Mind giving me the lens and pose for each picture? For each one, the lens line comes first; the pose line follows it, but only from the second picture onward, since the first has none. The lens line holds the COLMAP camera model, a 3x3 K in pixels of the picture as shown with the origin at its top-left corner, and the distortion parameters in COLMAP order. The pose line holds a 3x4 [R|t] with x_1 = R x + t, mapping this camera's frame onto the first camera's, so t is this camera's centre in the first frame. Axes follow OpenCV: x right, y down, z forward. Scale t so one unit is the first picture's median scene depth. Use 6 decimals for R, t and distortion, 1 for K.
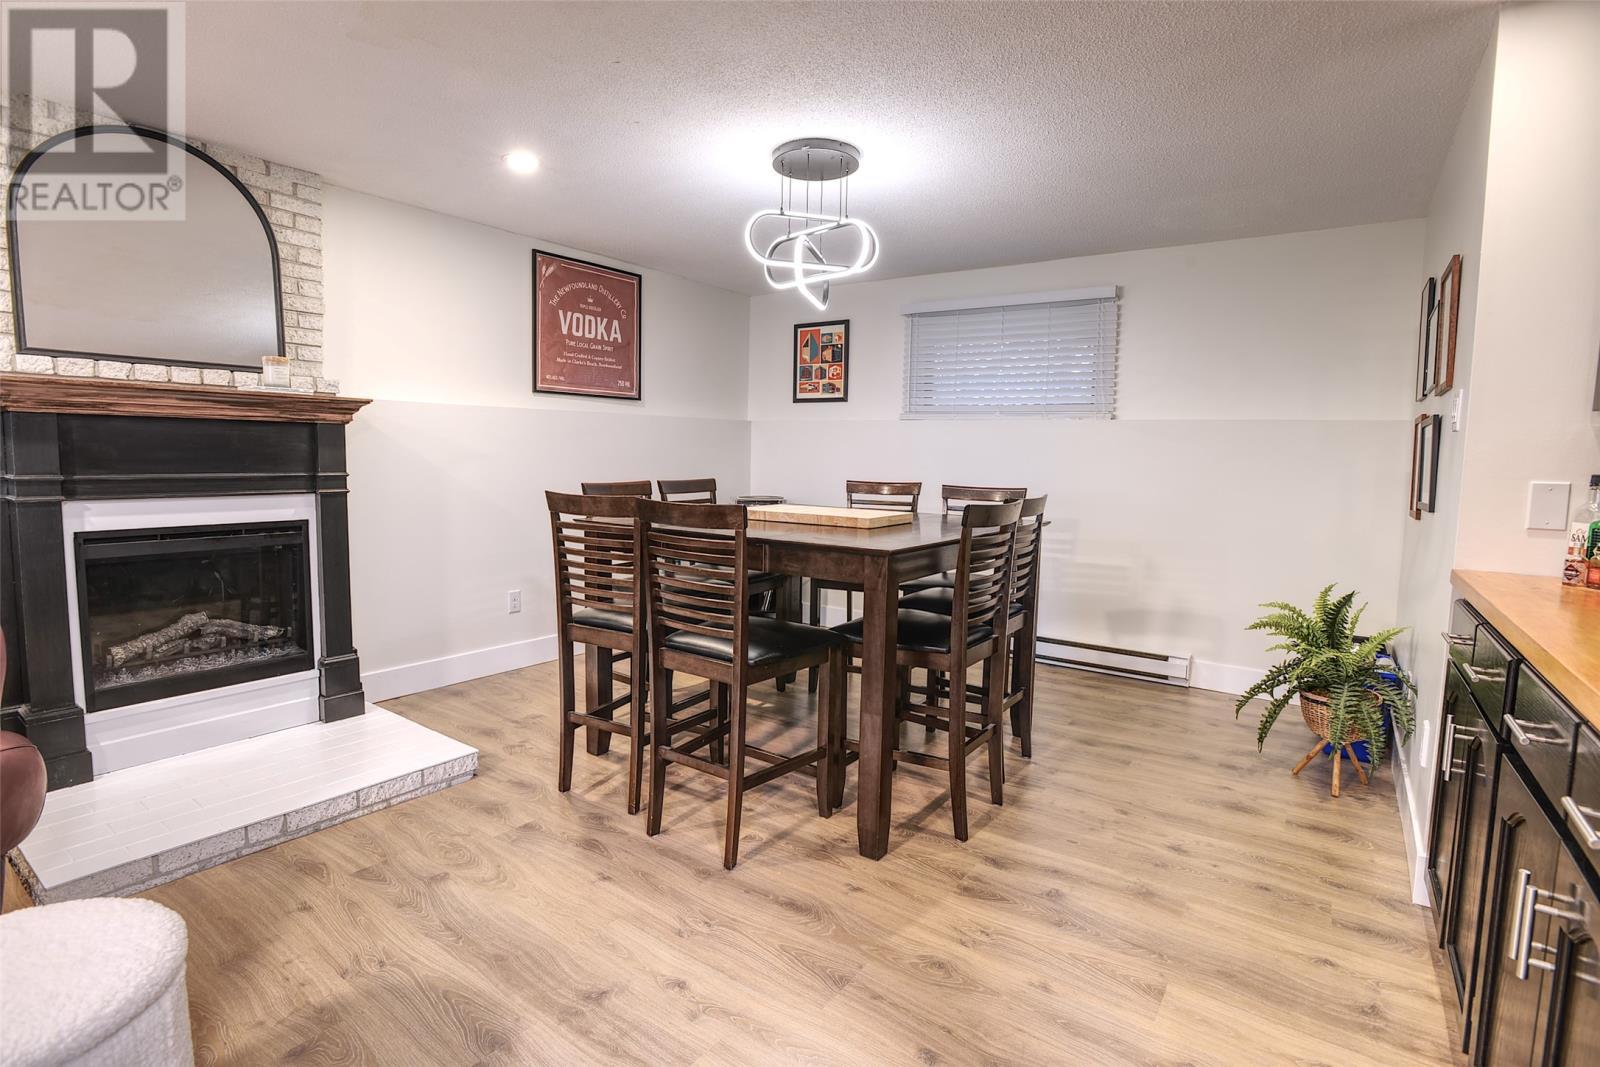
lens RADIAL K [[796.5, 0, 798.8], [0, 796.5, 532.1], [0, 0, 1]] dist [-0.032247, 0.003445]
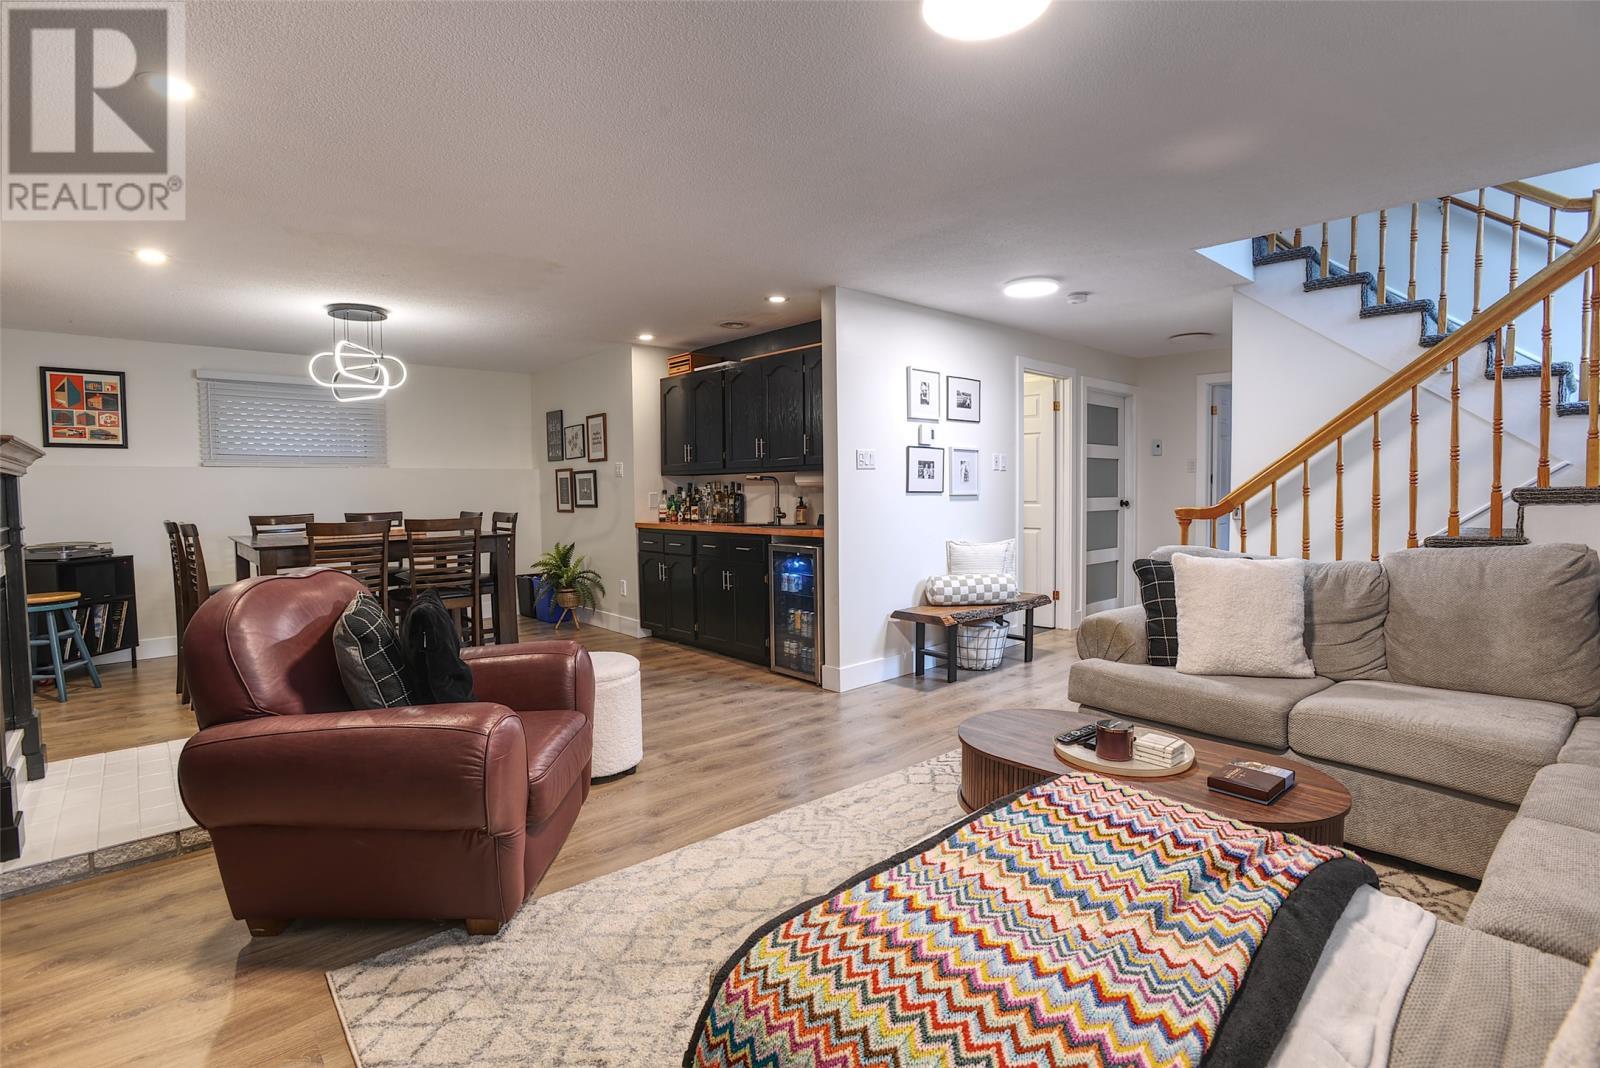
lens RADIAL K [[742.9, 0, 797.0], [0, 742.9, 523.4], [0, 0, 1]] dist [-0.000904, -0.000066]
pose [[0.236104, -0.074514, 0.968867, -0.687543], [0.110273, 0.992669, 0.049472, -0.015526], [-0.965451, 0.095159, 0.242590, -0.089638]]
